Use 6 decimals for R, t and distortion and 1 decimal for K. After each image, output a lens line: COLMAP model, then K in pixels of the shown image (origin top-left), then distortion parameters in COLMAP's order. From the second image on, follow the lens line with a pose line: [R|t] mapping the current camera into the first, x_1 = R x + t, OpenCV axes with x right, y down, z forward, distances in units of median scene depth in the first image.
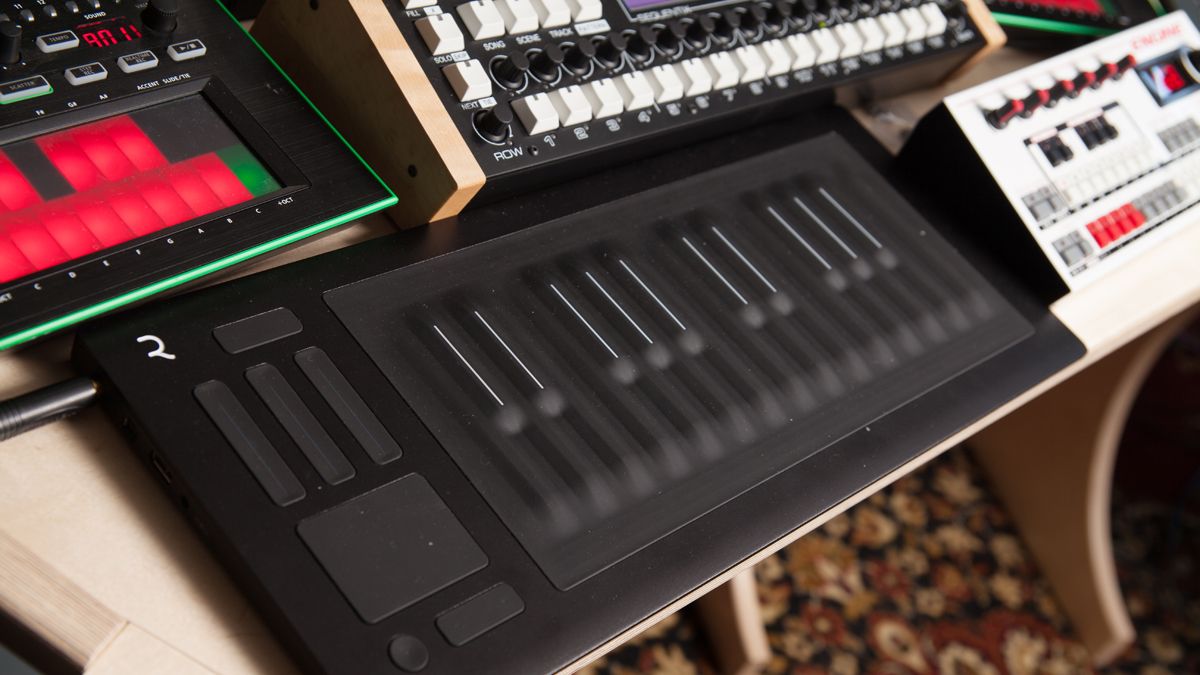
lens RADIAL K [[1652.8, 0, 600.0], [0, 1652.8, 337.5], [0, 0, 1]] dist [0.059587, 0.126930]
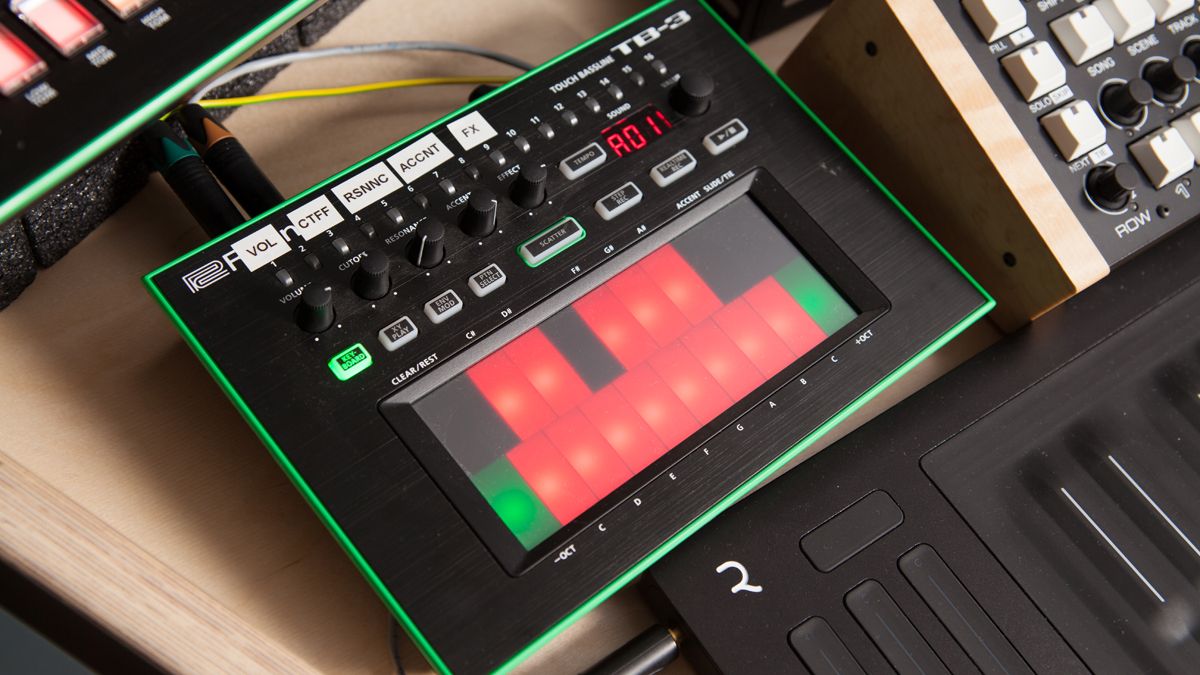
lens RADIAL K [[1652.8, 0, 600.0], [0, 1652.8, 337.5], [0, 0, 1]] dist [0.059587, 0.126930]
pose [[0.966170, -0.030656, -0.256077, -0.103154], [0.074729, 0.983592, 0.164202, -0.215169], [0.246842, -0.177783, 0.952608, 0.192130]]
